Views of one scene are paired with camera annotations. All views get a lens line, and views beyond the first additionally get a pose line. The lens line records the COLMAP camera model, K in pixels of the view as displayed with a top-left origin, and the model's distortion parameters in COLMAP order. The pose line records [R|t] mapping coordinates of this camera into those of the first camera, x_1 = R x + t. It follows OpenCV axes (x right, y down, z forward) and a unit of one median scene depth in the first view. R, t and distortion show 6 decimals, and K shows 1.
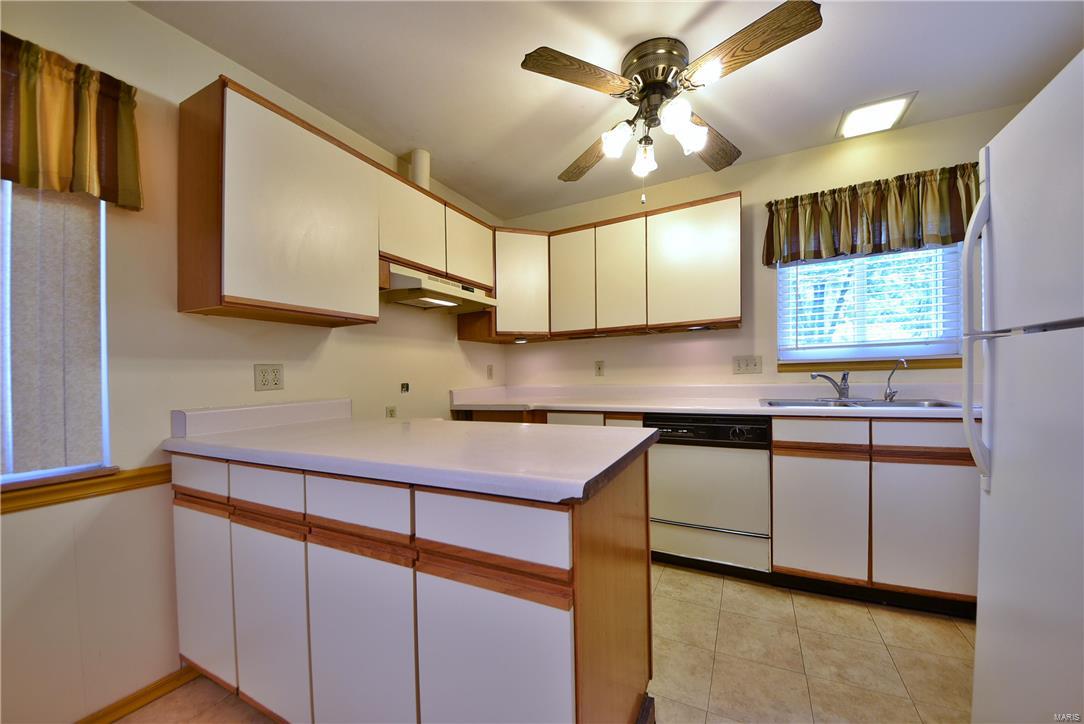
lens RADIAL K [[389.9, 0, 540.3], [0, 389.9, 386.9], [0, 0, 1]] dist [-0.002265, -0.000448]
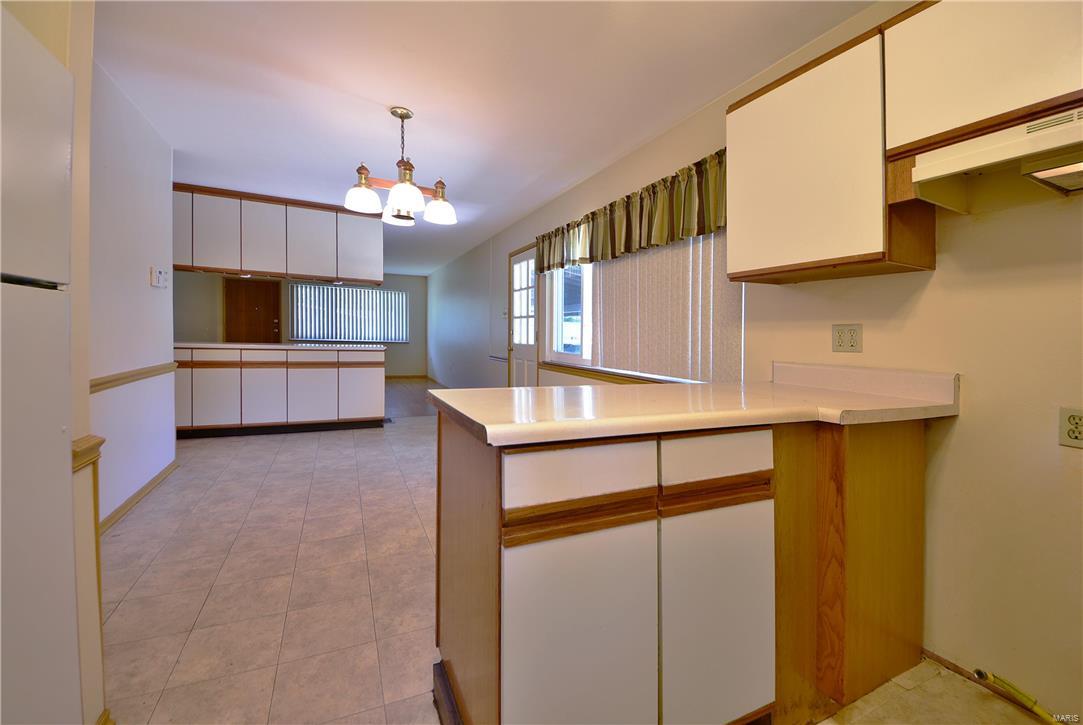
lens RADIAL K [[443.6, 0, 546.7], [0, 443.6, 352.0], [0, 0, 1]] dist [0.003362, -0.000206]
pose [[-0.611475, 0.043283, -0.790079, 0.538303], [-0.042158, 0.995302, 0.087154, -0.049717], [0.790140, 0.086601, -0.606778, 0.992289]]
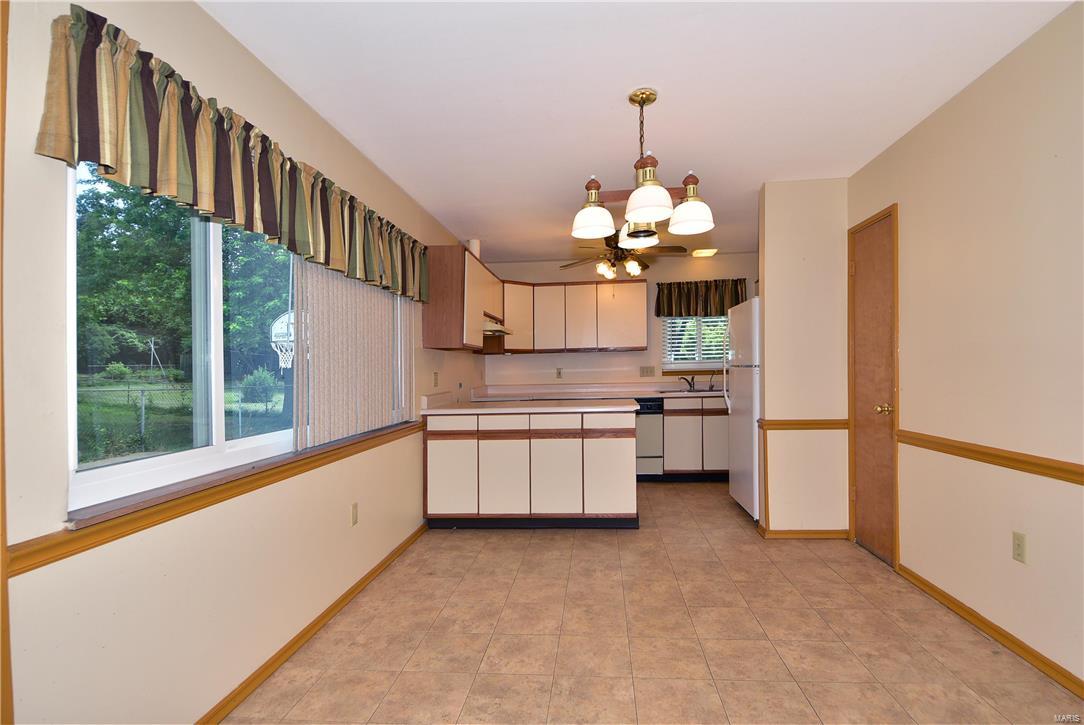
lens RADIAL K [[489.5, 0, 538.4], [0, 489.5, 388.9], [0, 0, 1]] dist [0.002121, -0.000554]
pose [[0.937938, -0.010263, 0.346650, -0.868985], [0.009657, 0.999947, 0.003476, 0.012732], [-0.346667, 0.000087, 0.937988, -1.127792]]
